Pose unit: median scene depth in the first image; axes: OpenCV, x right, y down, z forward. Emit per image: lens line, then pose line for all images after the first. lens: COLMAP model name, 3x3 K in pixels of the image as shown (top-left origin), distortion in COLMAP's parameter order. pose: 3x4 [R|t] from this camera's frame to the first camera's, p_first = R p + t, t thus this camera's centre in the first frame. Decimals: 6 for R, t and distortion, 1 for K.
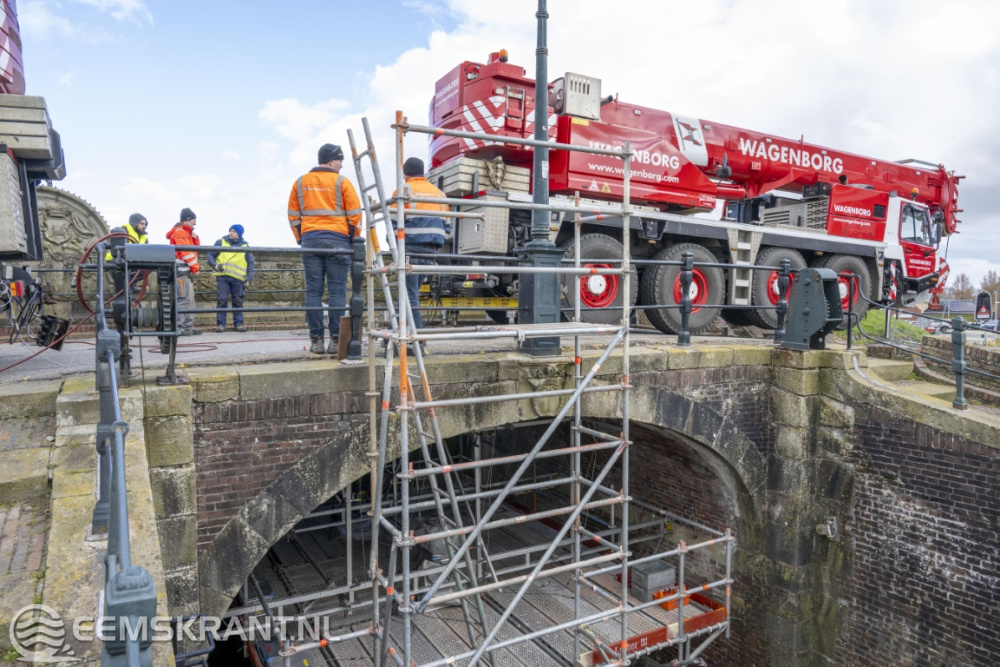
lens RADIAL K [[681.5, 0, 500.0], [0, 681.5, 333.5], [0, 0, 1]] dist [-0.004033, 0.005127]
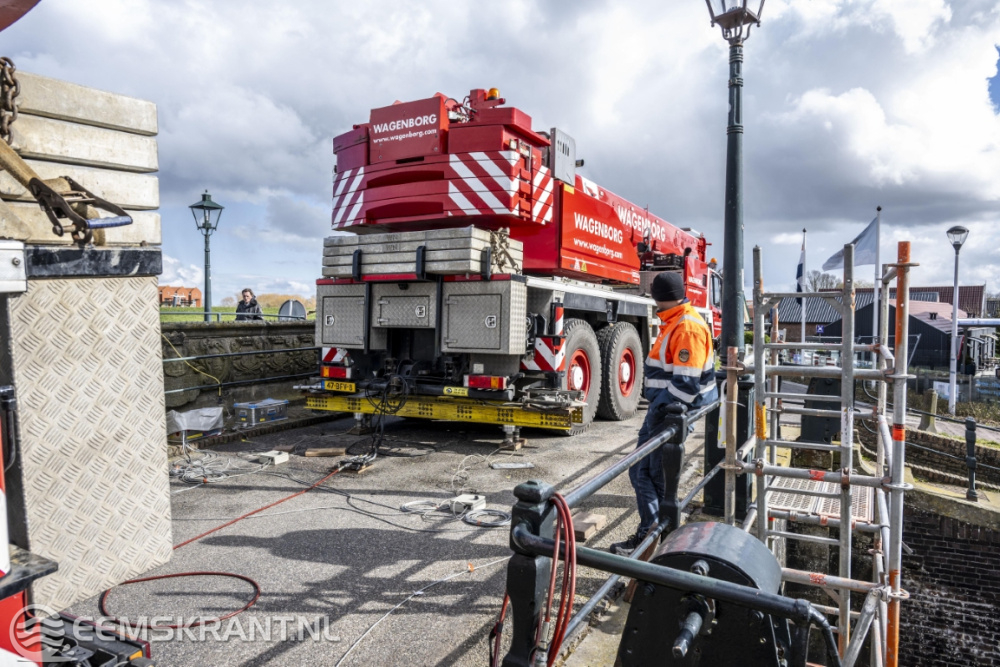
lens RADIAL K [[681.5, 0, 500.0], [0, 681.5, 333.5], [0, 0, 1]] dist [-0.004033, 0.005127]
pose [[0.838137, -0.024915, 0.544891, -0.553721], [0.032806, 0.999450, -0.004760, -0.175242], [-0.544473, 0.021865, 0.838493, 0.460856]]
